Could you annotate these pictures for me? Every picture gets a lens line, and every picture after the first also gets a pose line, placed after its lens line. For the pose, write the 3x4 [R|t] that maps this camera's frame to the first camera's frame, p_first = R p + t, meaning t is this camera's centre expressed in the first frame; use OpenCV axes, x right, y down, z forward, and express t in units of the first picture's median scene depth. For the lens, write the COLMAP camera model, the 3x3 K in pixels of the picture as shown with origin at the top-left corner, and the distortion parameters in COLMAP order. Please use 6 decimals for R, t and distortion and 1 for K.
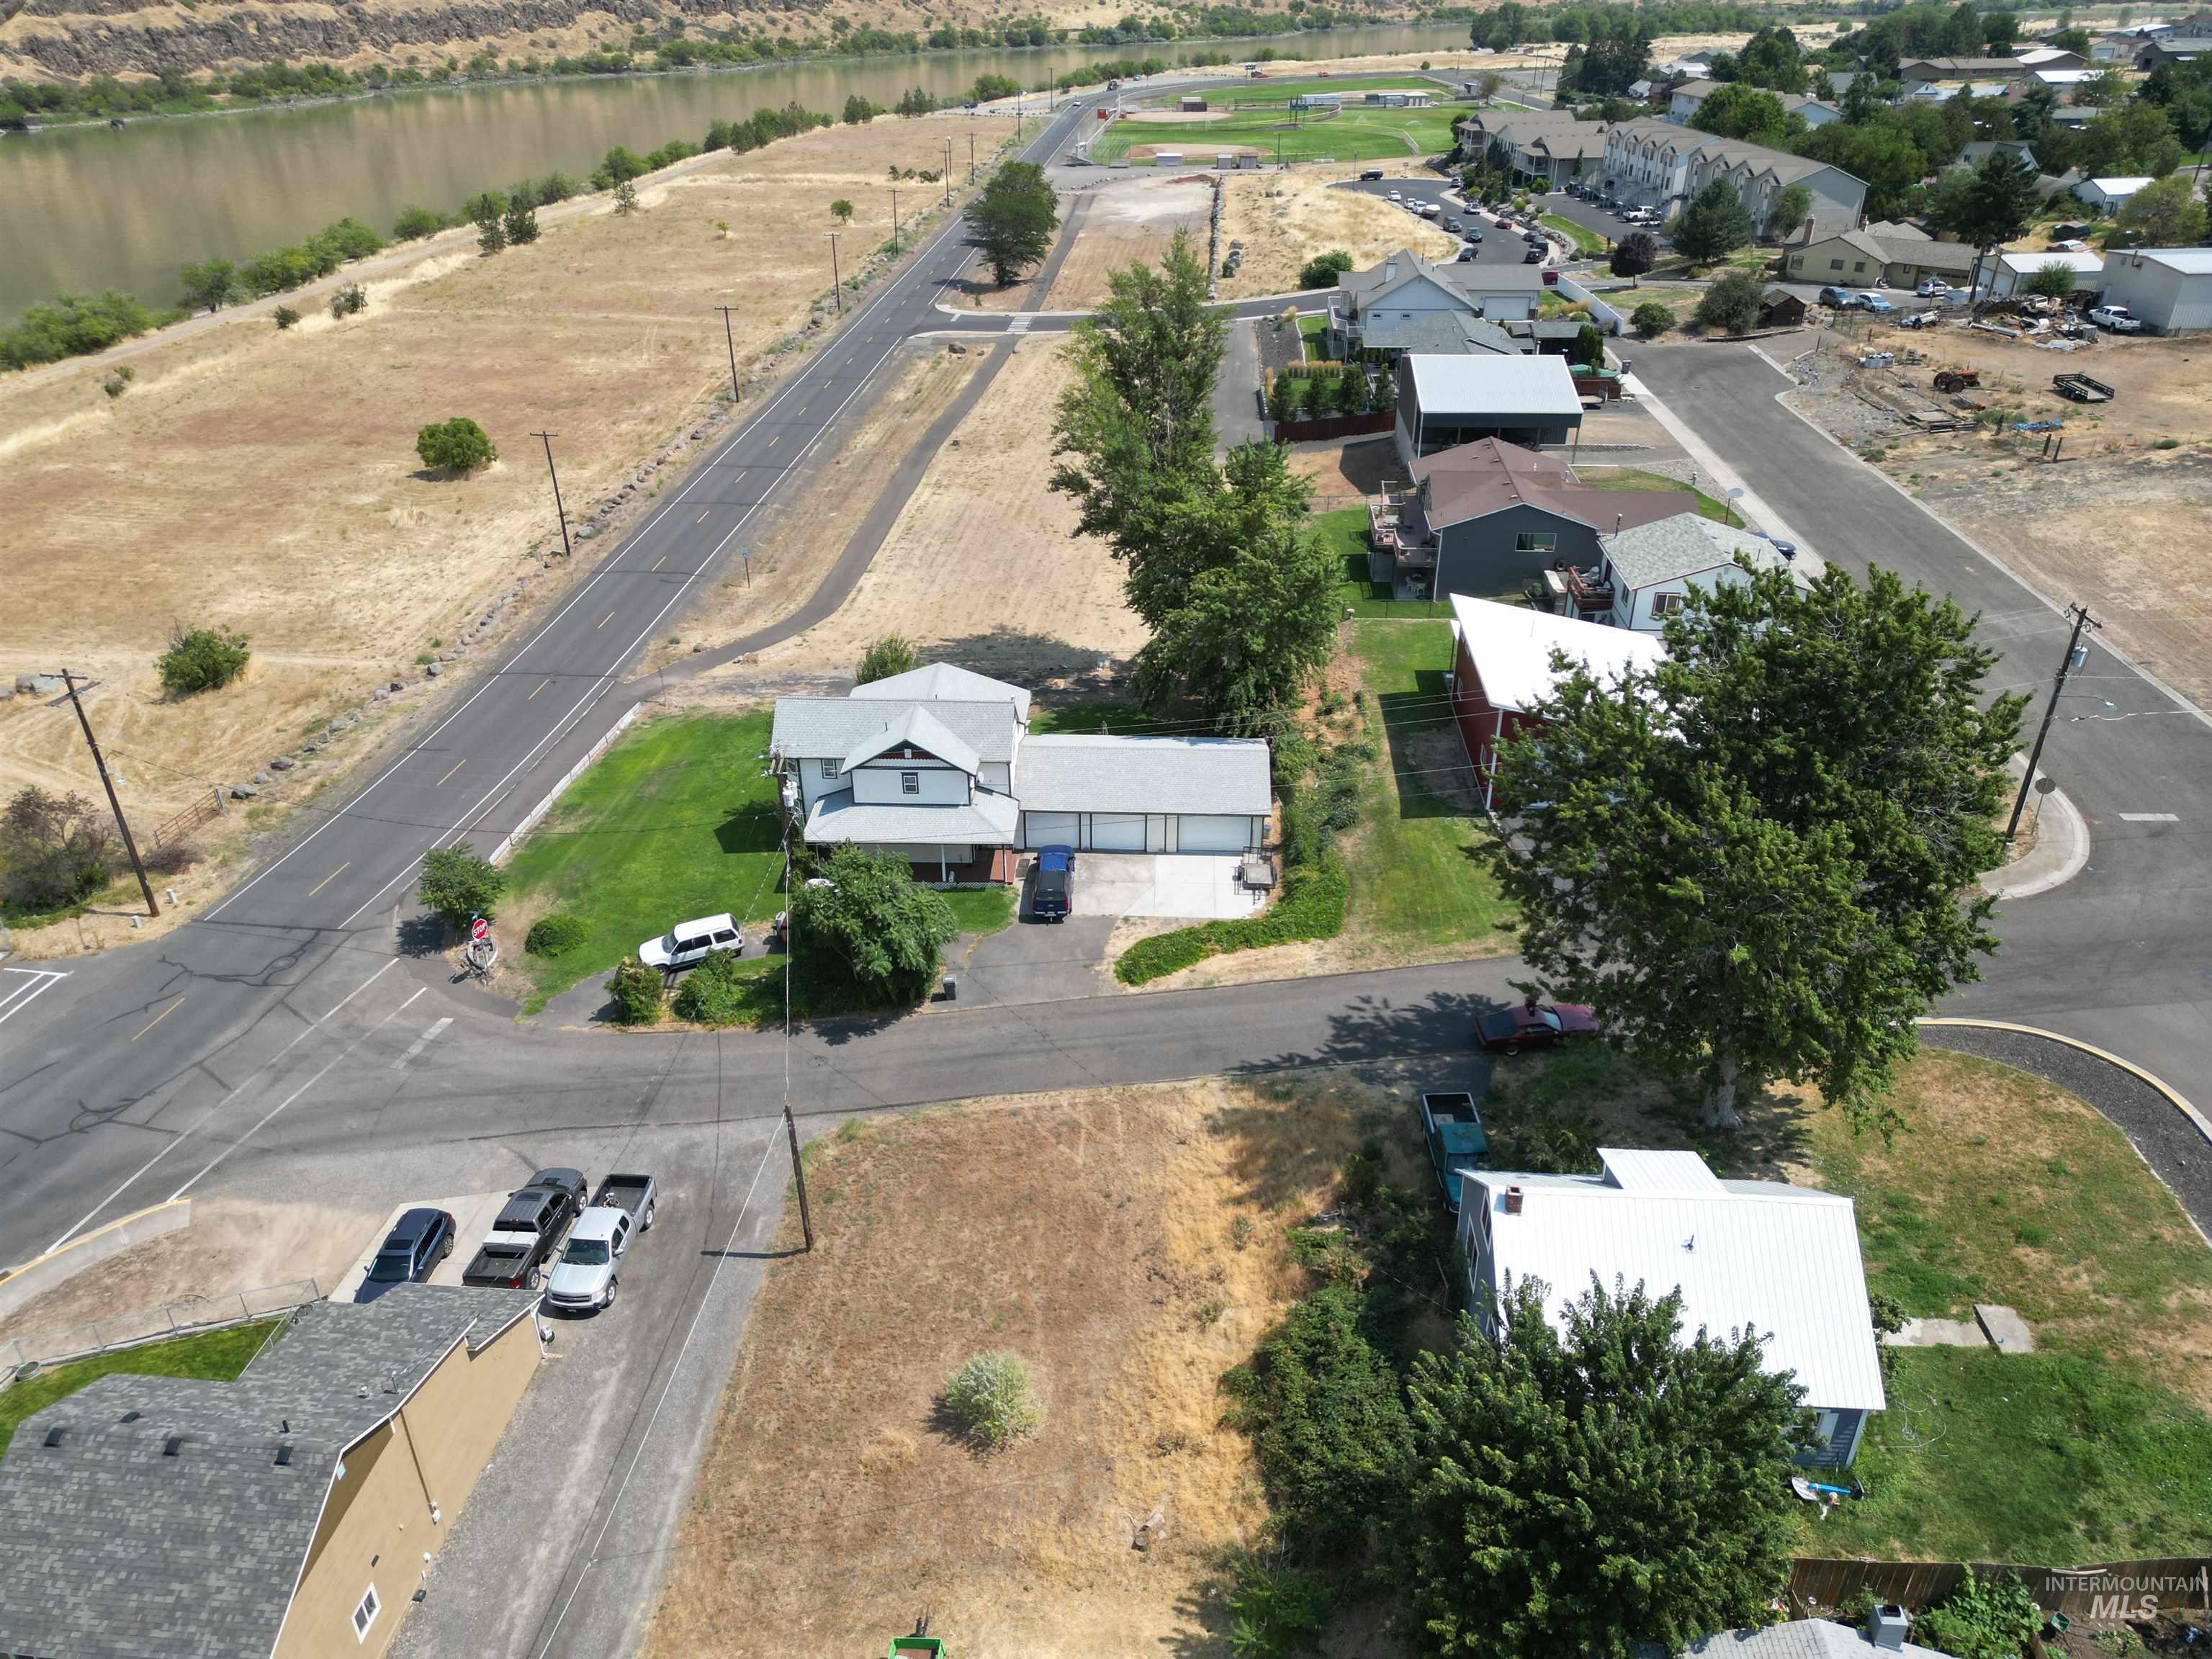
lens RADIAL K [[1560.4, 0, 1109.8], [0, 1560.4, 832.3], [0, 0, 1]] dist [0.037106, -0.010536]
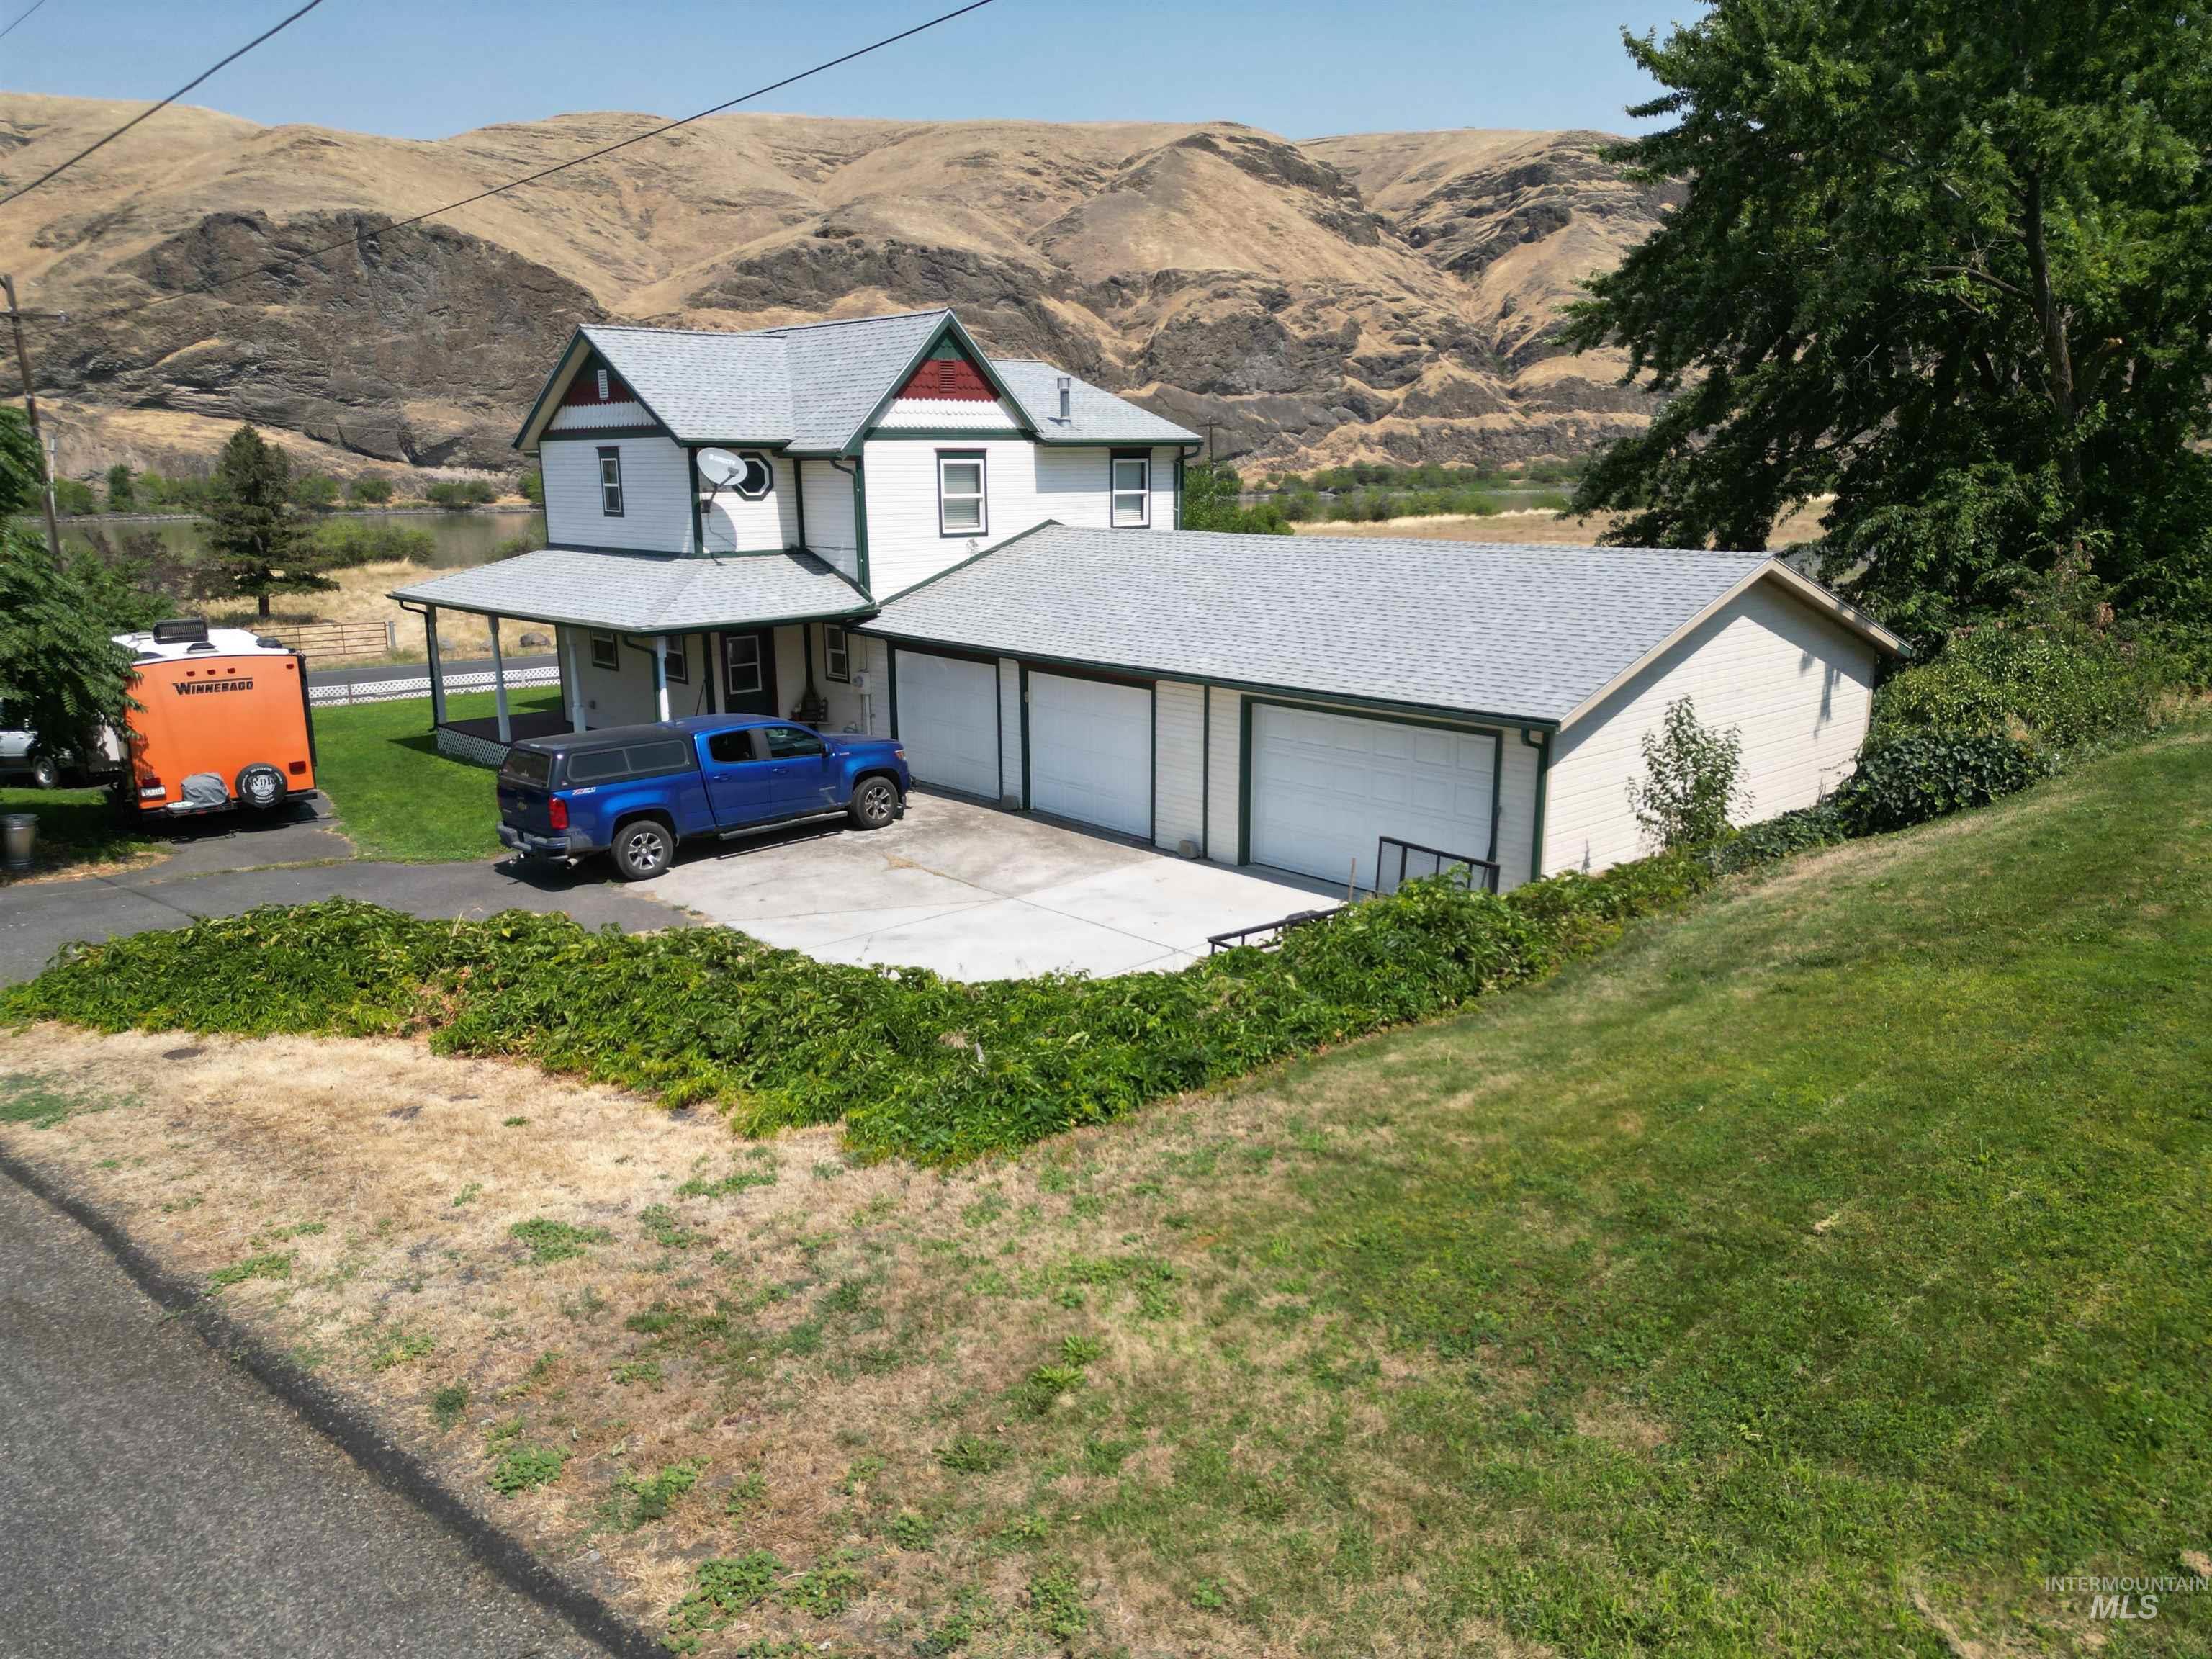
lens RADIAL K [[1560.4, 0, 1113.6], [0, 1560.4, 834.5], [0, 0, 1]] dist [0.037106, -0.010536]
pose [[0.708434, 0.160114, -0.687375, 0.164192], [-0.339309, 0.931257, -0.132782, 0.039855], [0.618862, 0.327299, 0.714062, 0.657422]]
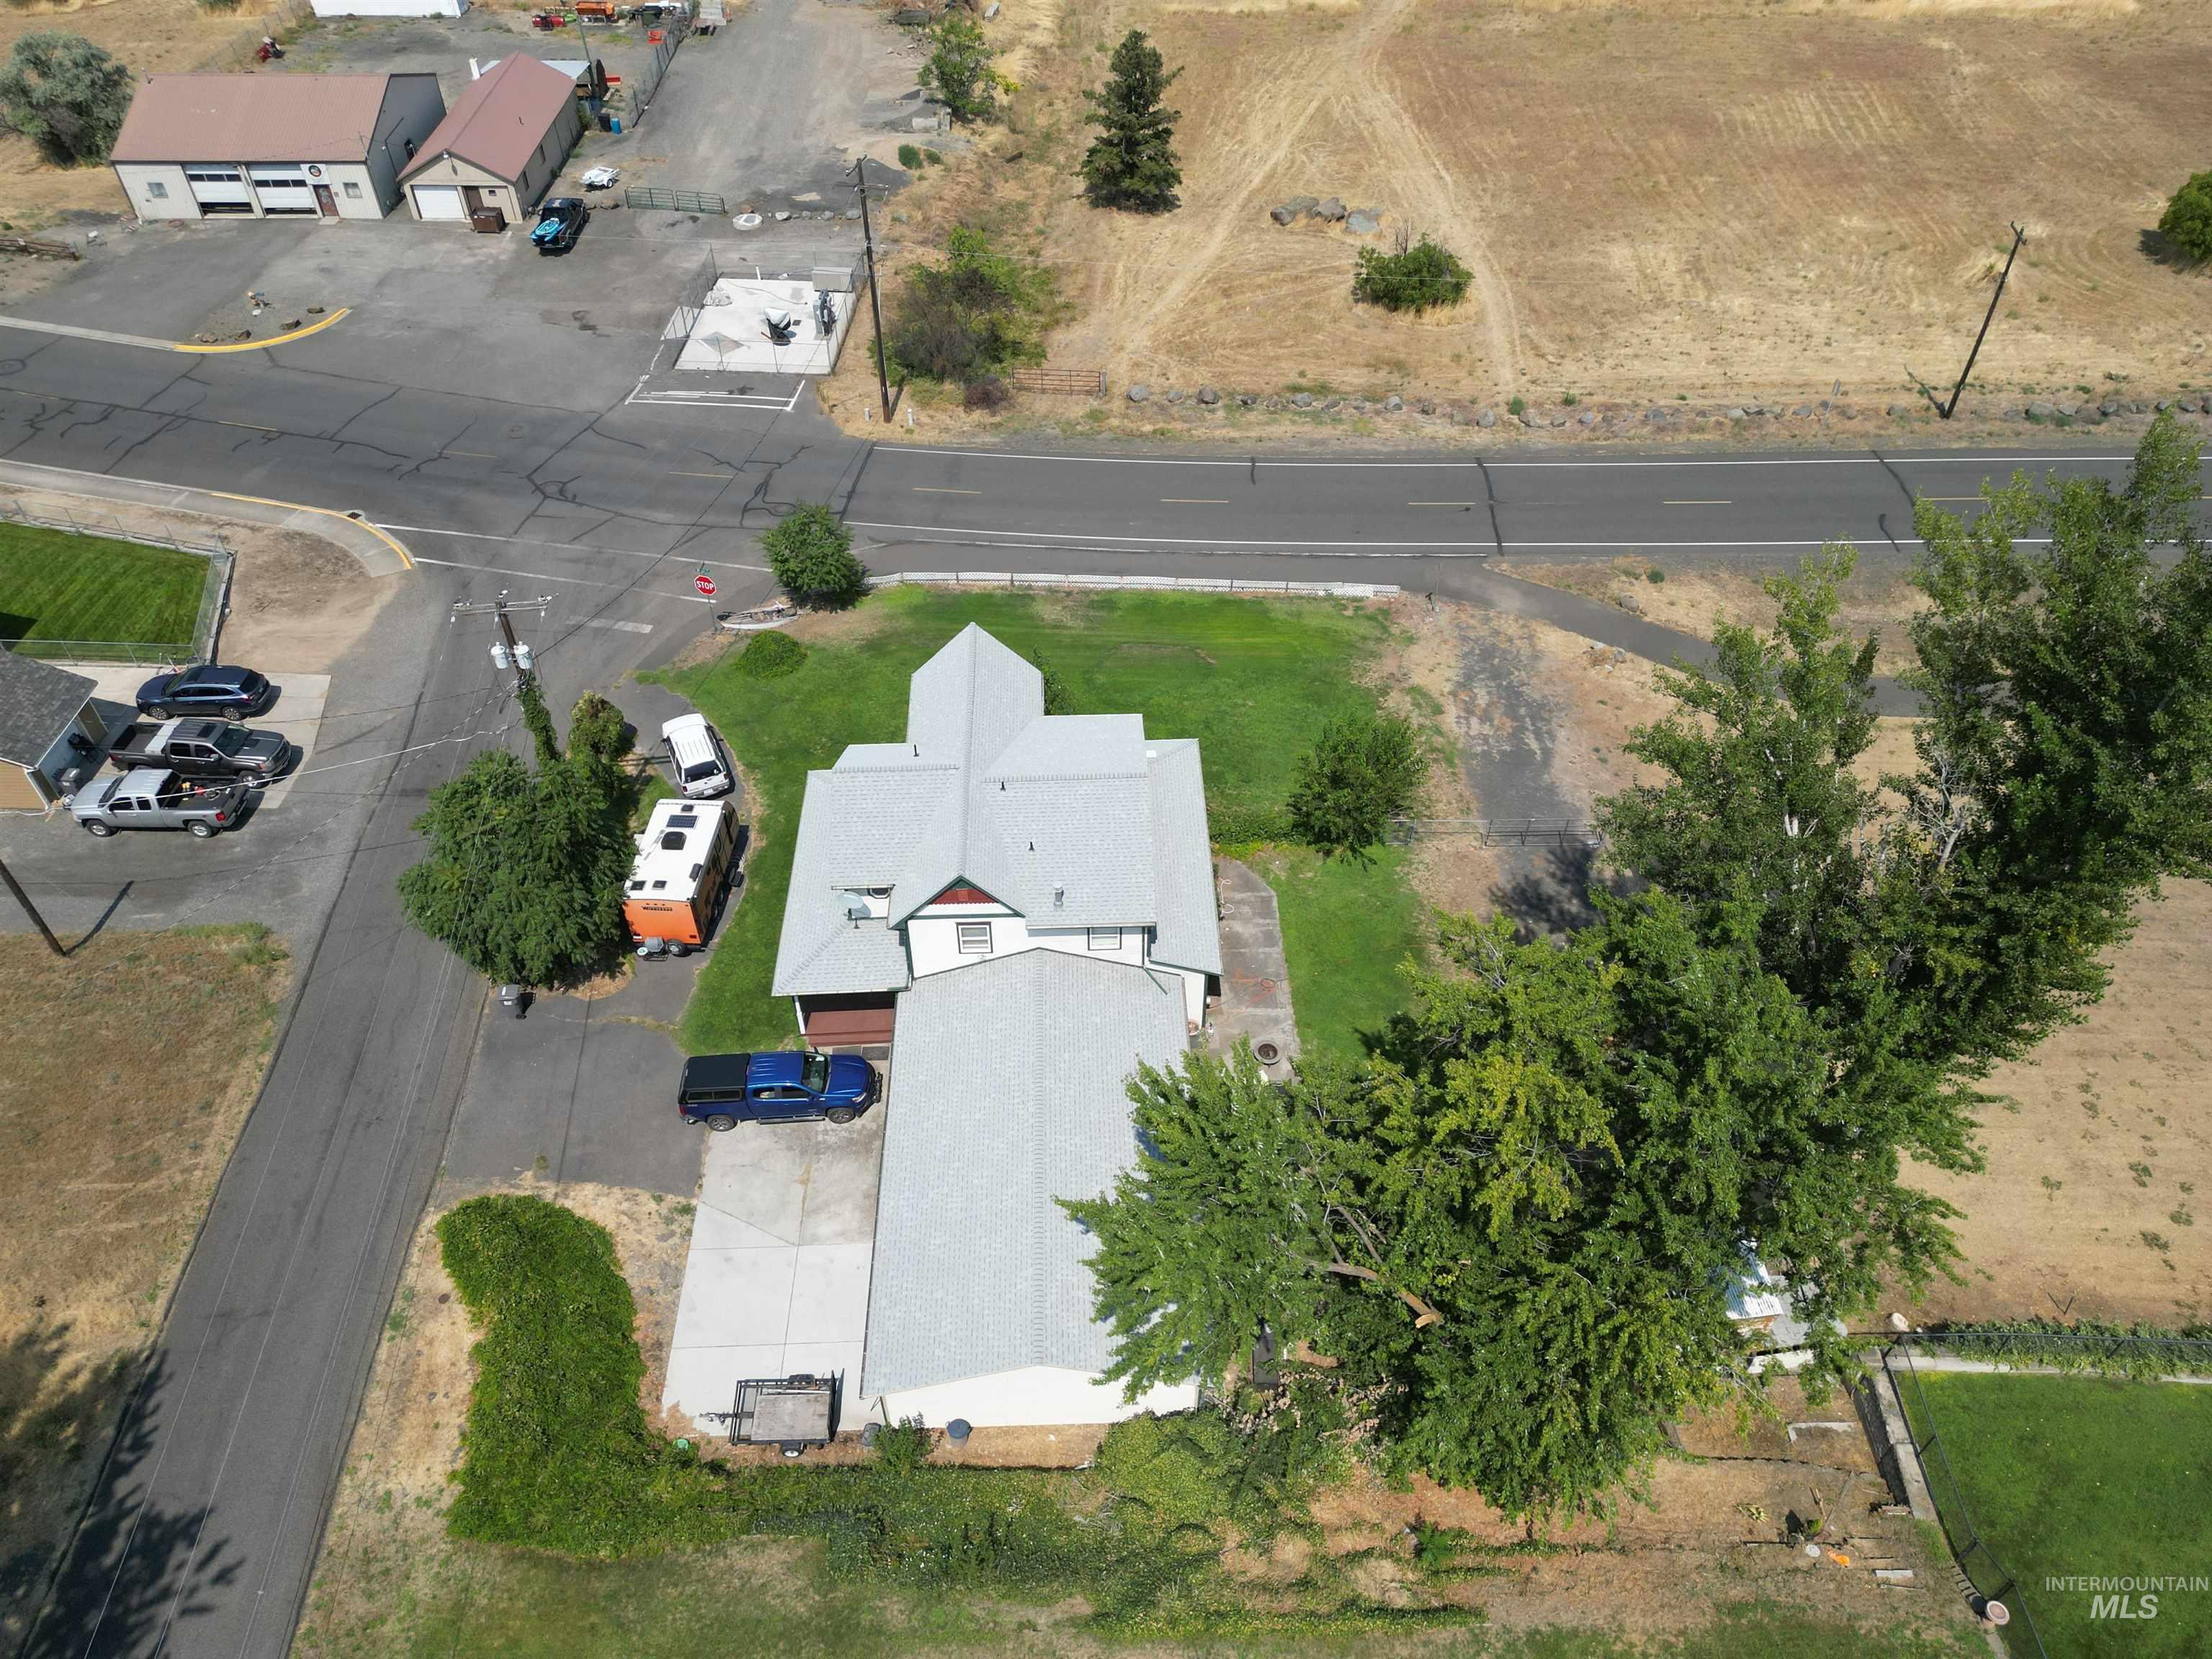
lens RADIAL K [[1560.4, 0, 1108.2], [0, 1560.4, 810.3], [0, 0, 1]] dist [0.037106, -0.010536]
pose [[0.072700, 0.691441, -0.718766, 0.270844], [-0.484930, 0.654258, 0.580336, -0.367937], [0.871526, 0.306360, 0.382865, 0.655475]]
